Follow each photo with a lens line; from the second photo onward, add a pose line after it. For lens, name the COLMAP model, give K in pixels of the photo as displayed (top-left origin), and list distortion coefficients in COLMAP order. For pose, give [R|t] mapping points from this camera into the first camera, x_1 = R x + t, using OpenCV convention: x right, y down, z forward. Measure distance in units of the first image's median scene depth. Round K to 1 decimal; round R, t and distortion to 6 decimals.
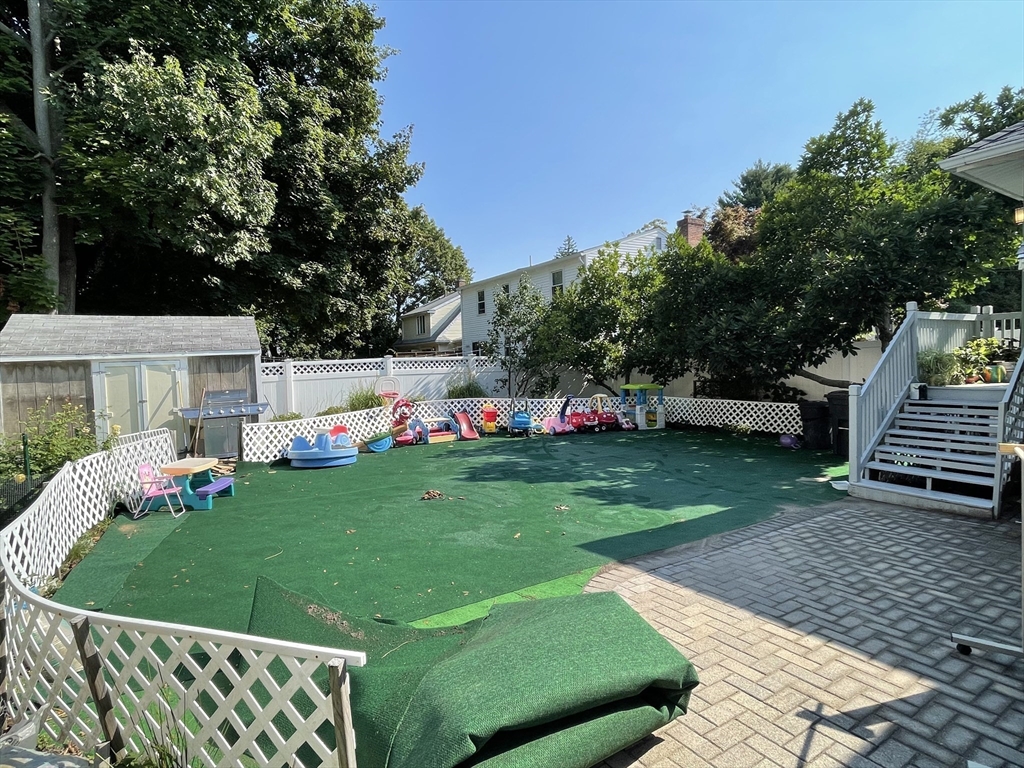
lens RADIAL K [[540.1, 0, 512.0], [0, 540.1, 384.0], [0, 0, 1]] dist [-0.002745, -0.000670]
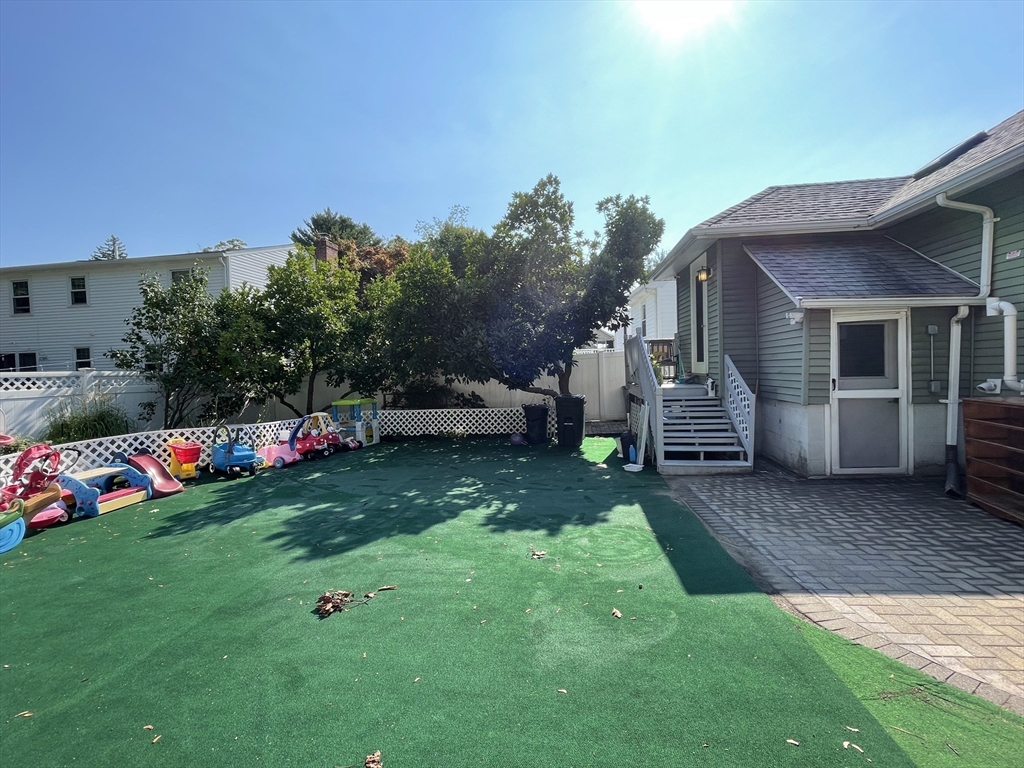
lens RADIAL K [[454.3, 0, 512.0], [0, 454.3, 384.0], [0, 0, 1]] dist [-0.002120, -0.000315]
pose [[0.644166, -0.023061, 0.764538, -0.290532], [0.046939, 0.998853, -0.009421, -0.008669], [-0.763444, 0.041955, 0.644510, 0.398613]]
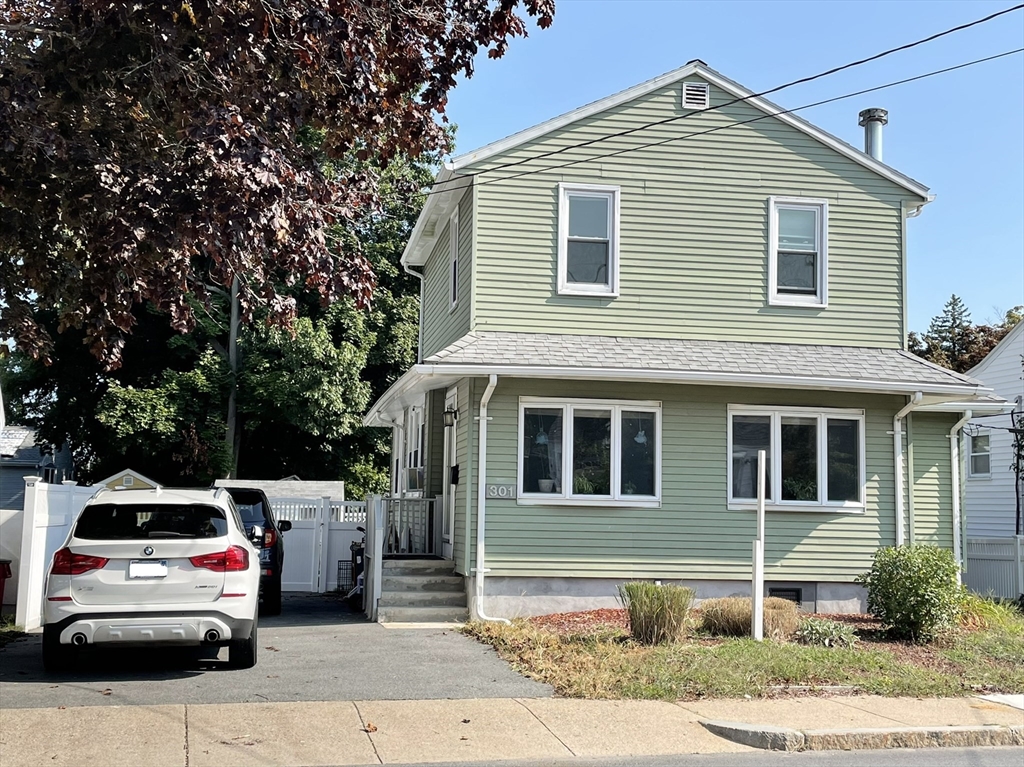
lens RADIAL K [[1273.2, 0, 512.0], [0, 1273.2, 383.5], [0, 0, 1]] dist [-0.012508, -0.004895]
pose [[0.918924, -0.004601, -0.394407, 1.334542], [-0.053992, 0.989052, -0.137335, 0.062341], [0.390721, 0.147495, 0.908616, -2.043176]]
